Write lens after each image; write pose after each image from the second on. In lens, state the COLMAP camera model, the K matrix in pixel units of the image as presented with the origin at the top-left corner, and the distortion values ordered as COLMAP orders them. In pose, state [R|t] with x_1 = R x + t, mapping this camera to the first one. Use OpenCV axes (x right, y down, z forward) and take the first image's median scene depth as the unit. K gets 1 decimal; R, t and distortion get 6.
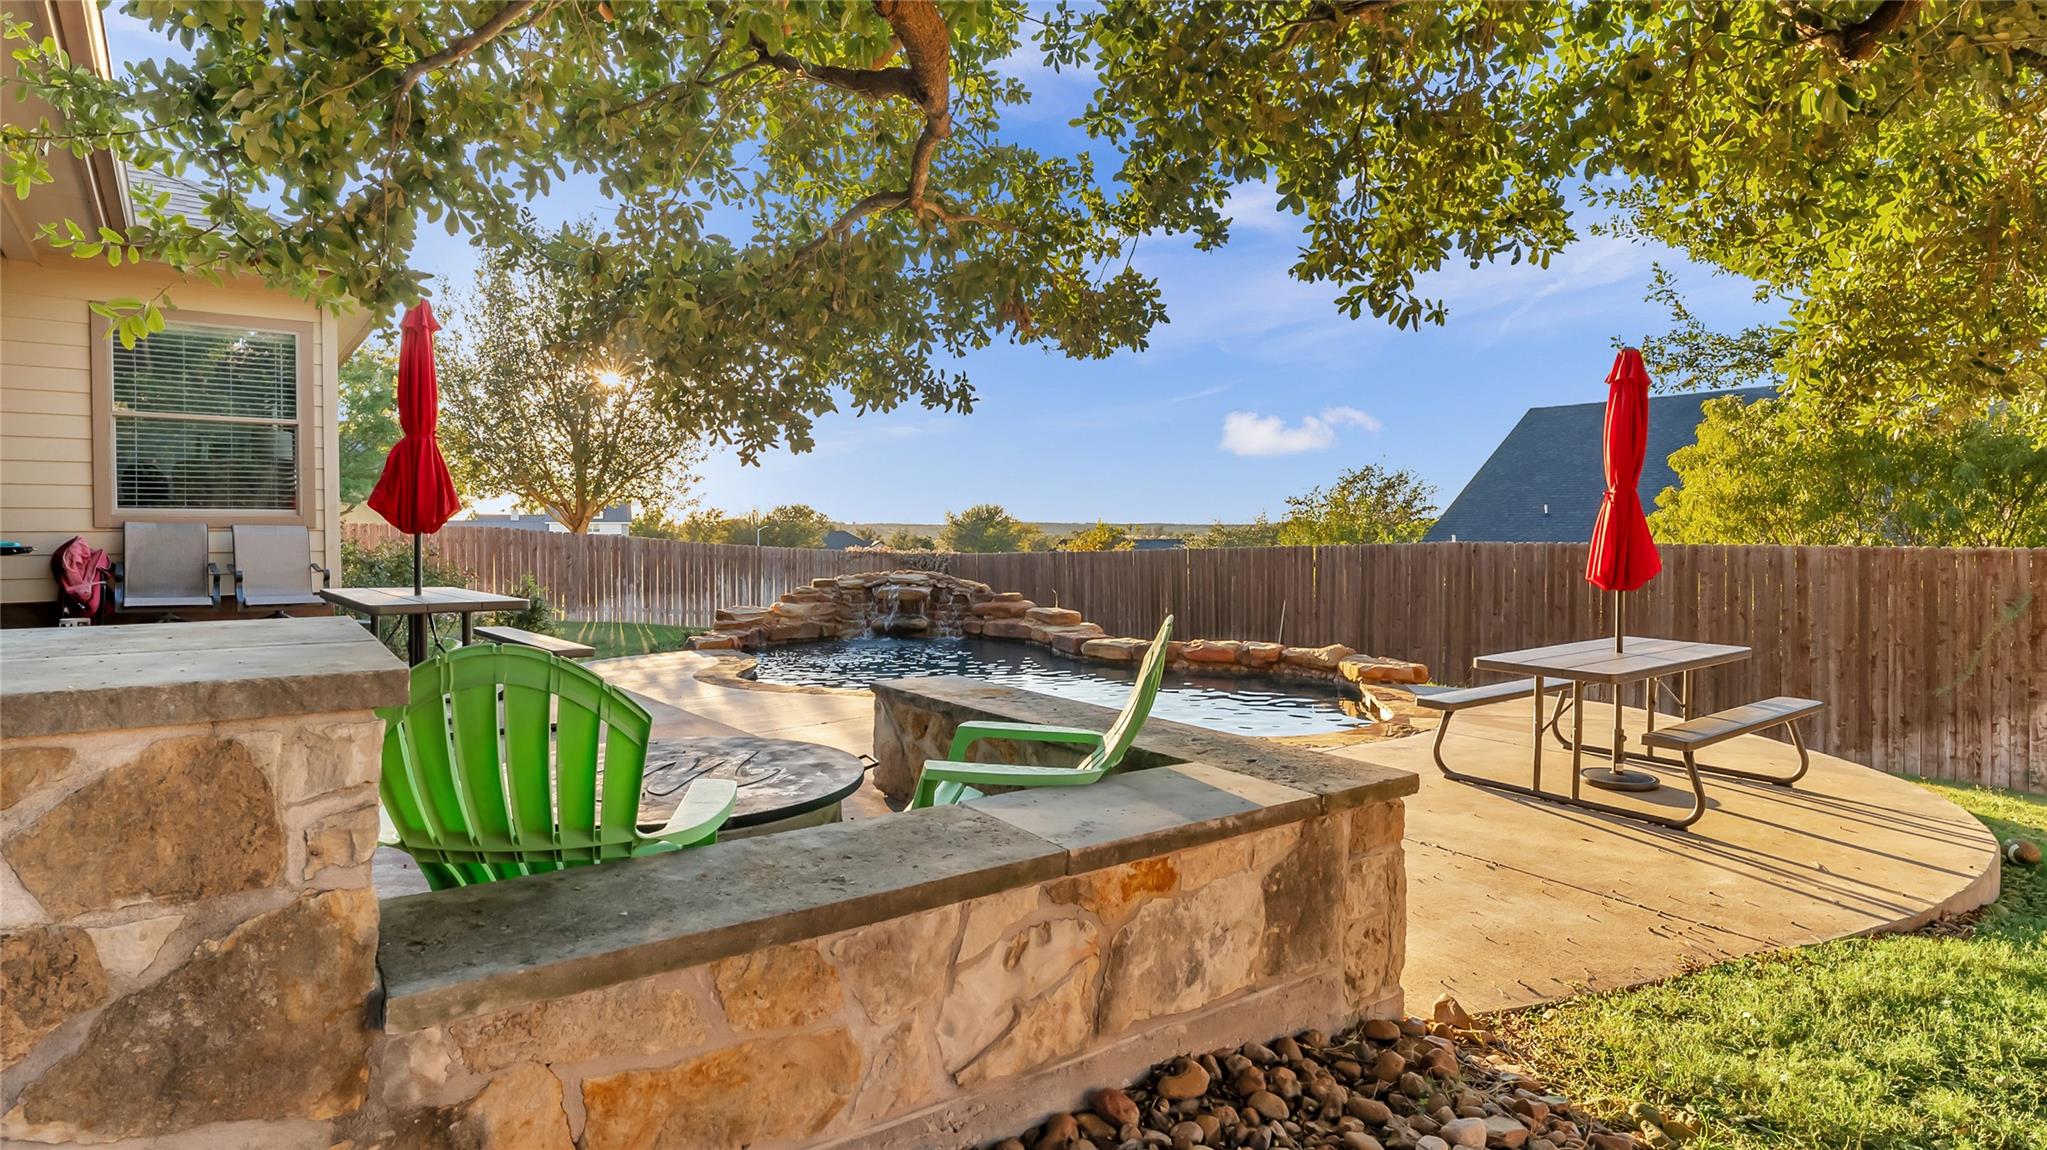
lens RADIAL K [[1033.0, 0, 1021.0], [0, 1033.0, 544.2], [0, 0, 1]] dist [-0.002583, -0.001102]
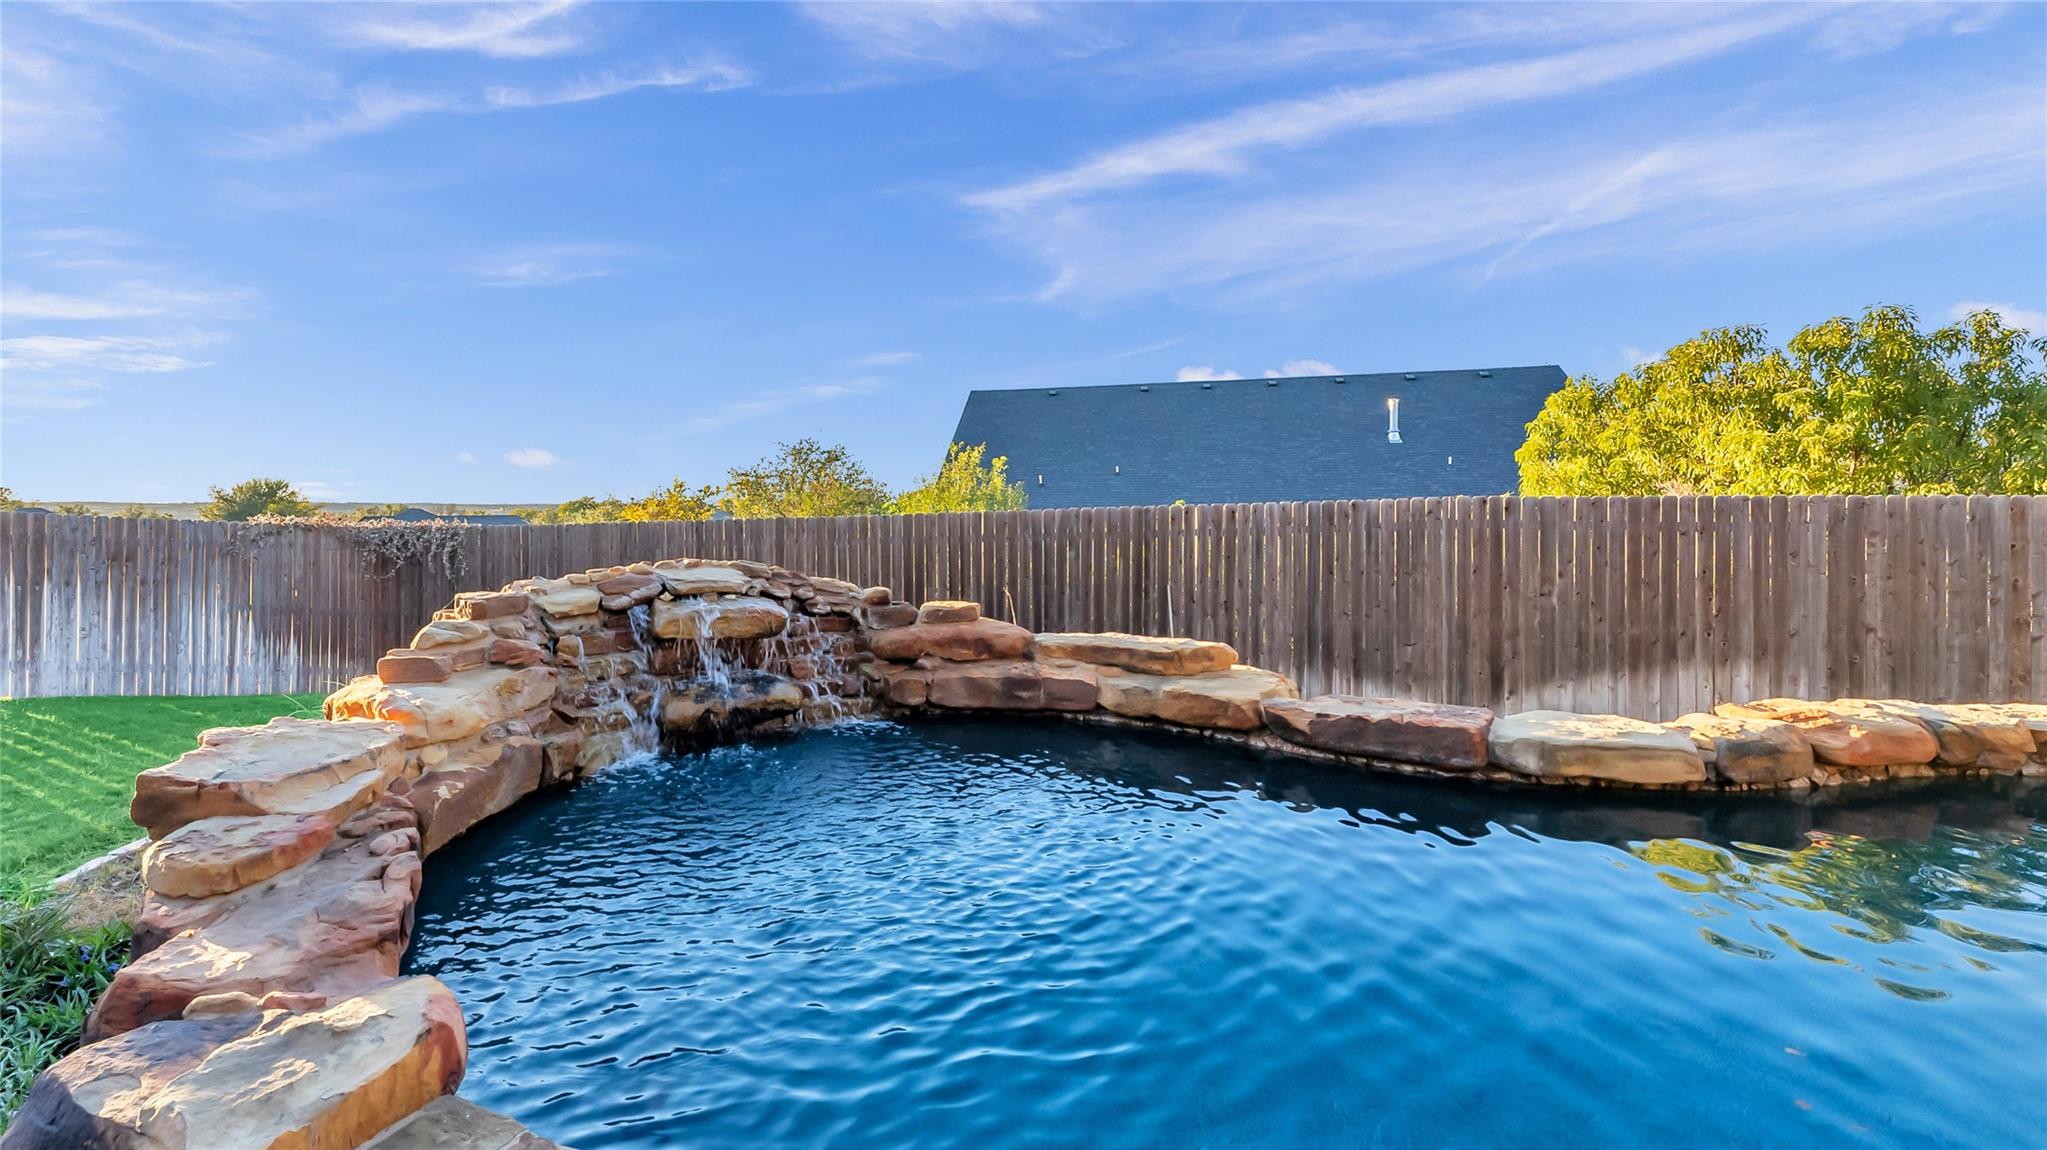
lens RADIAL K [[879.4, 0, 915.8], [0, 879.4, 505.4], [0, 0, 1]] dist [0.002409, 0.000538]
pose [[0.817904, 0.003011, 0.575347, -0.246307], [0.006618, 0.999871, -0.014640, 0.010050], [-0.575317, 0.015782, 0.817778, 0.693323]]
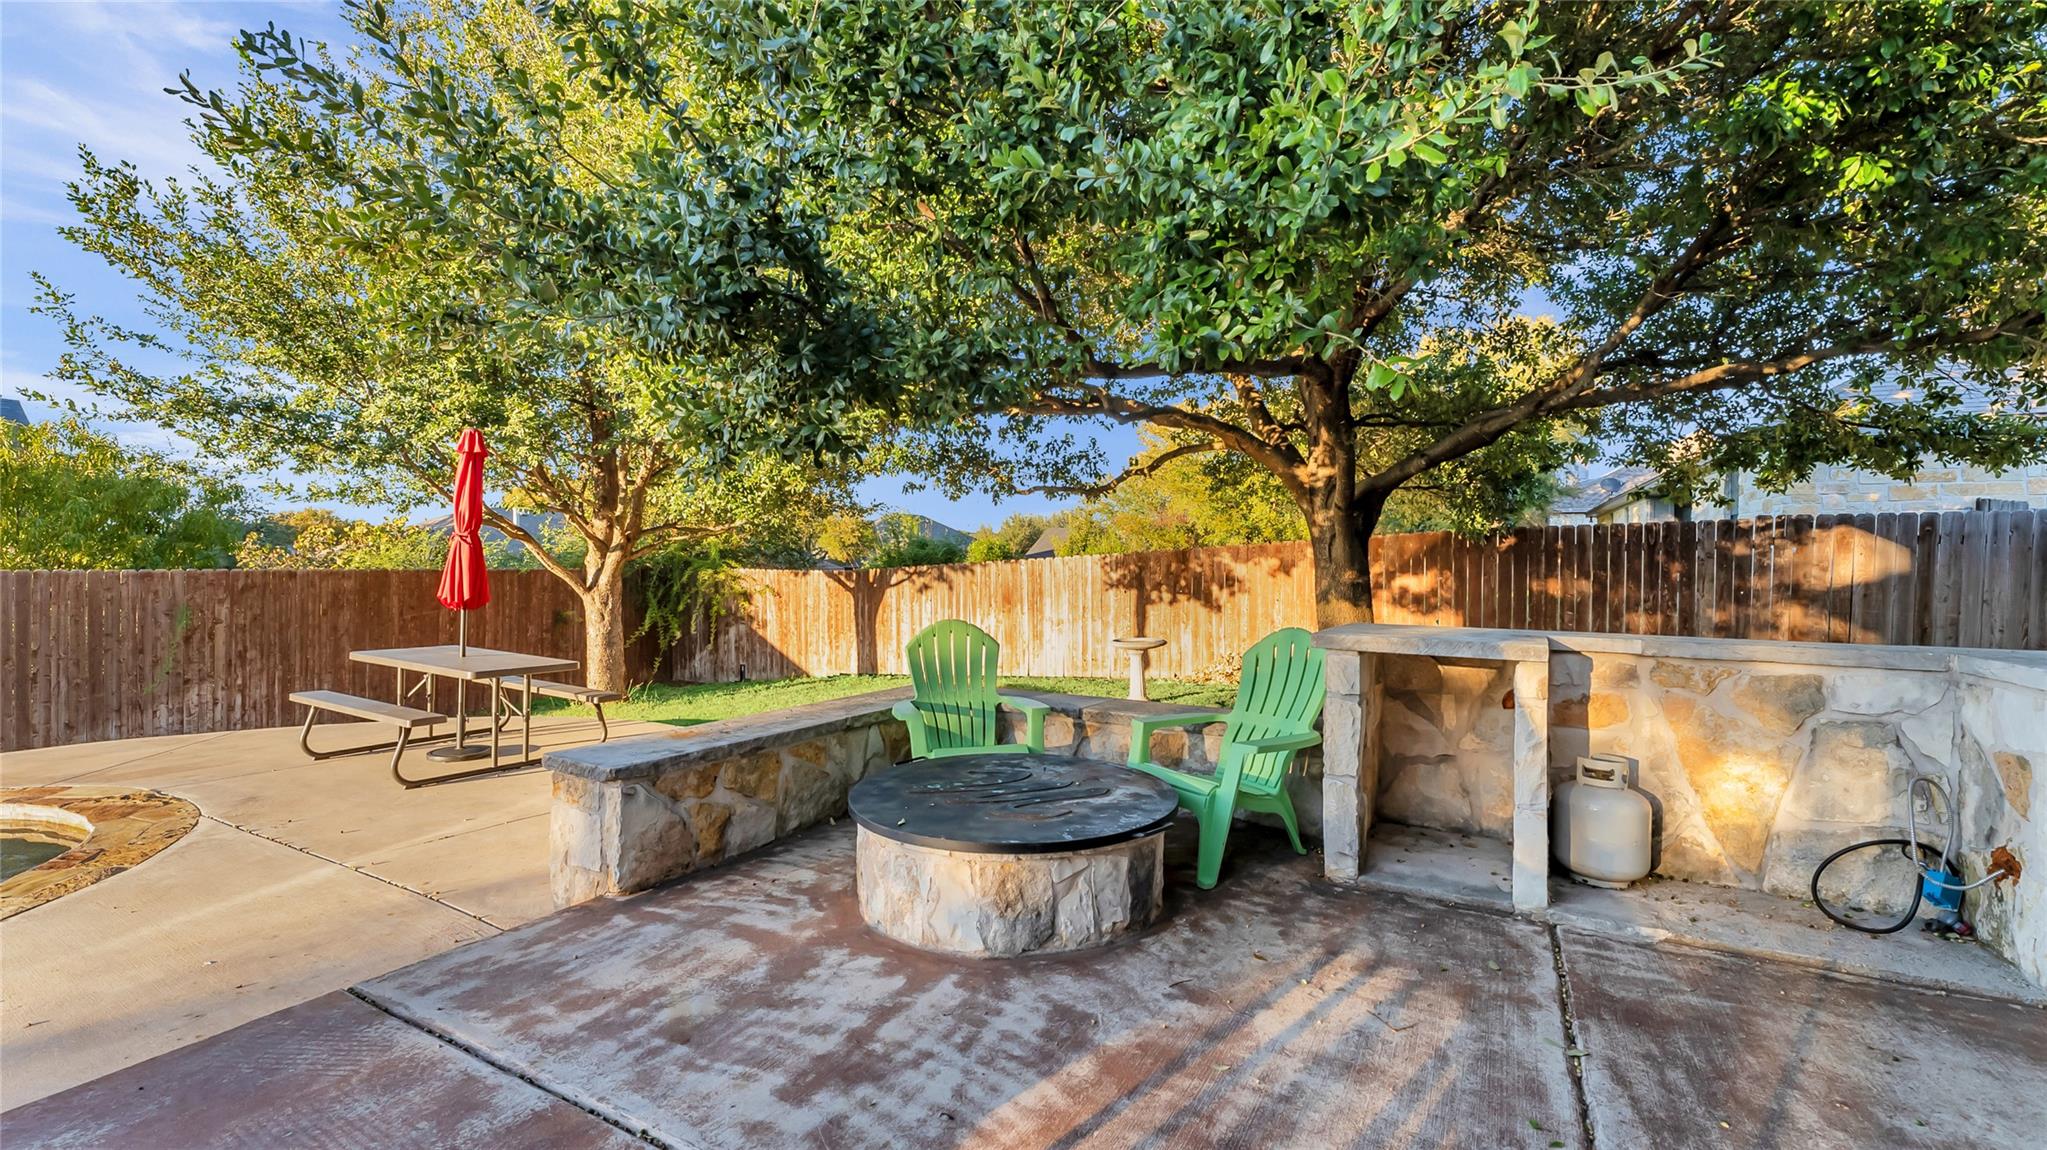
lens RADIAL K [[818.1, 0, 1030.5], [0, 818.1, 571.3], [0, 0, 1]] dist [0.002635, -0.000659]
pose [[-0.391618, -0.018789, 0.919936, -0.252571], [0.002020, 0.999772, 0.021280, -0.009184], [-0.920126, 0.010192, -0.391491, 0.271288]]
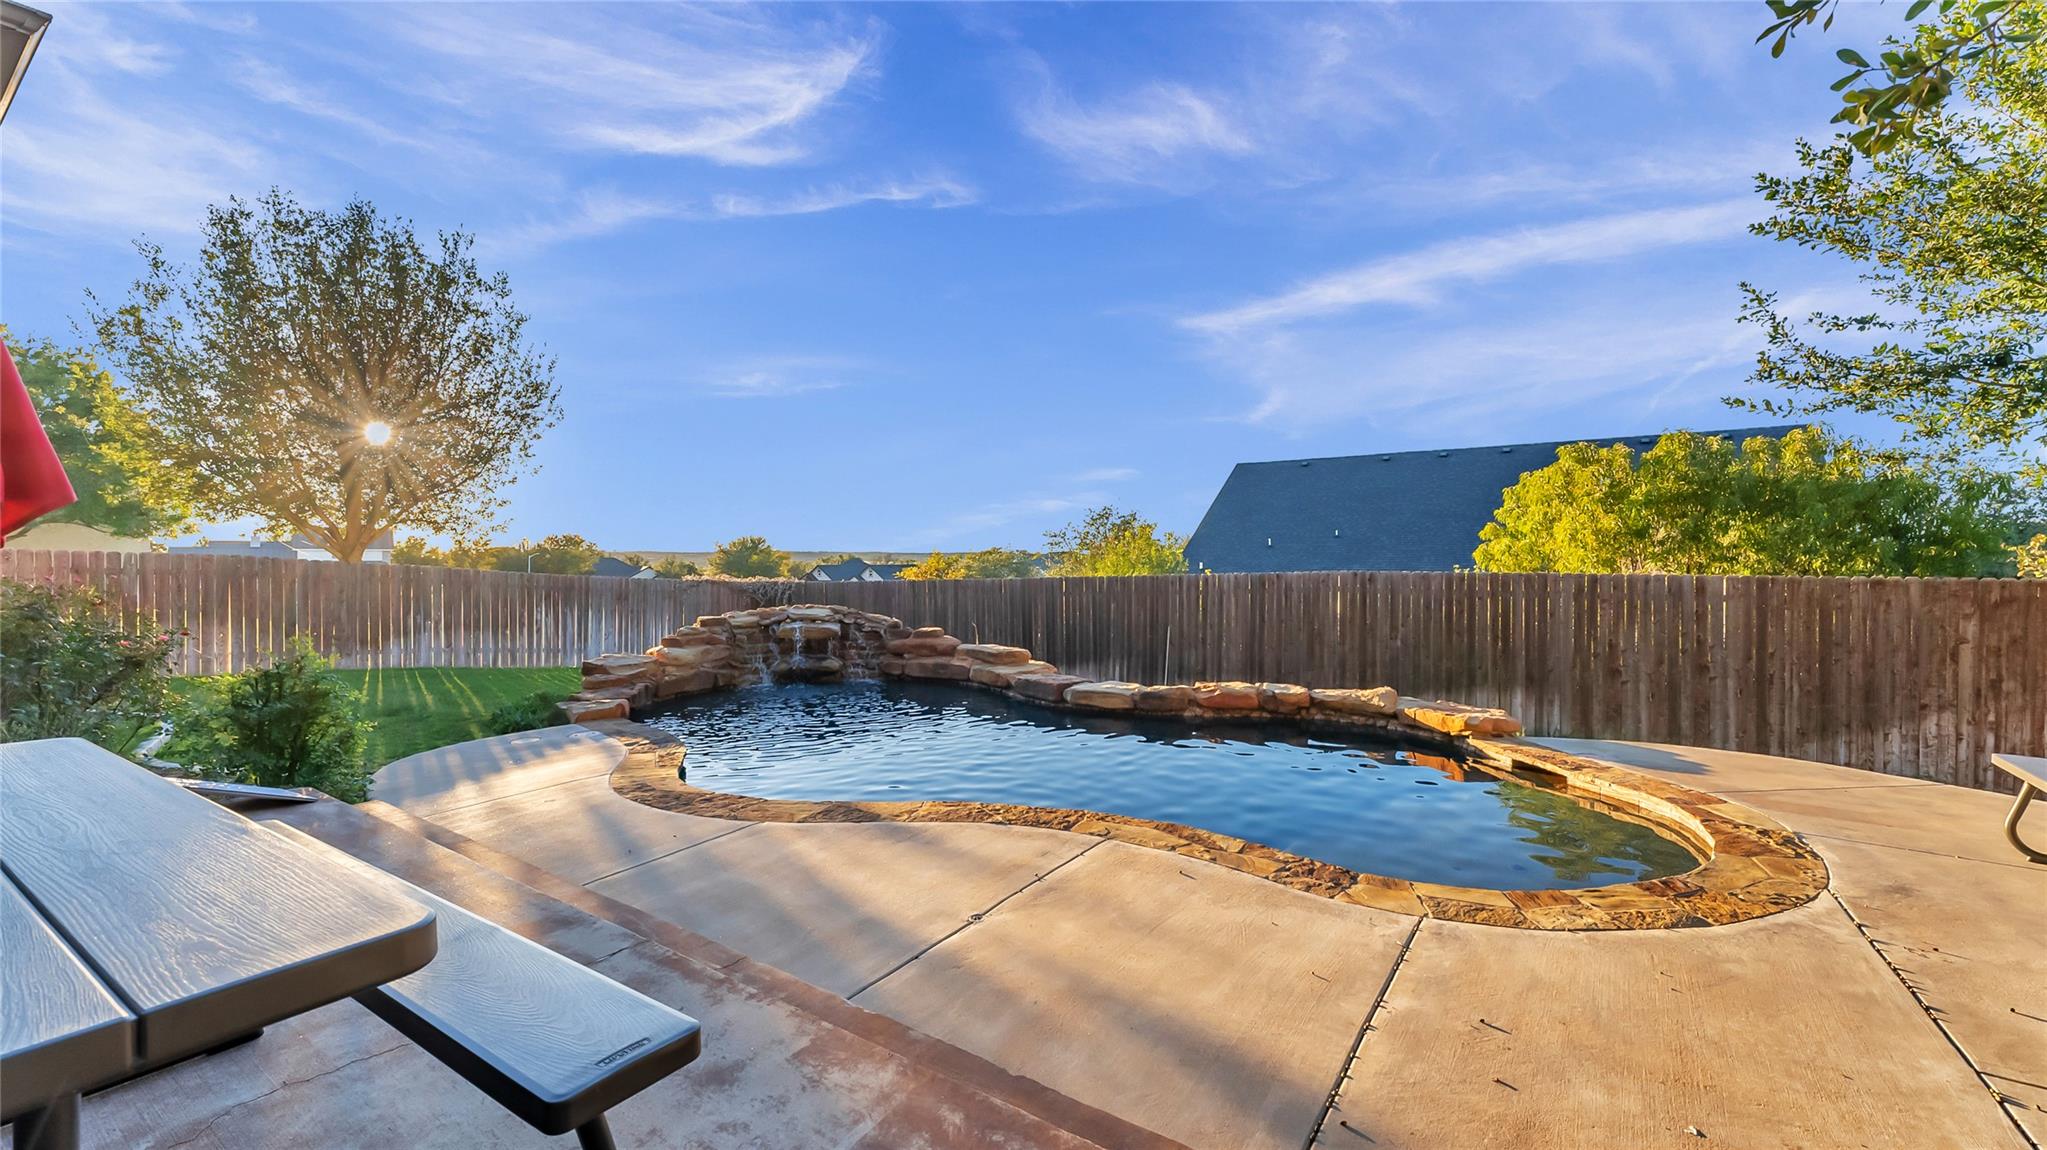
lens RADIAL K [[818.1, 0, 1030.3], [0, 818.1, 560.4], [0, 0, 1]] dist [0.002635, -0.000659]
pose [[0.954669, 0.000402, 0.297669, -0.142441], [0.002636, 0.999948, -0.009807, -0.005688], [-0.297657, 0.010147, 0.954619, 0.278011]]
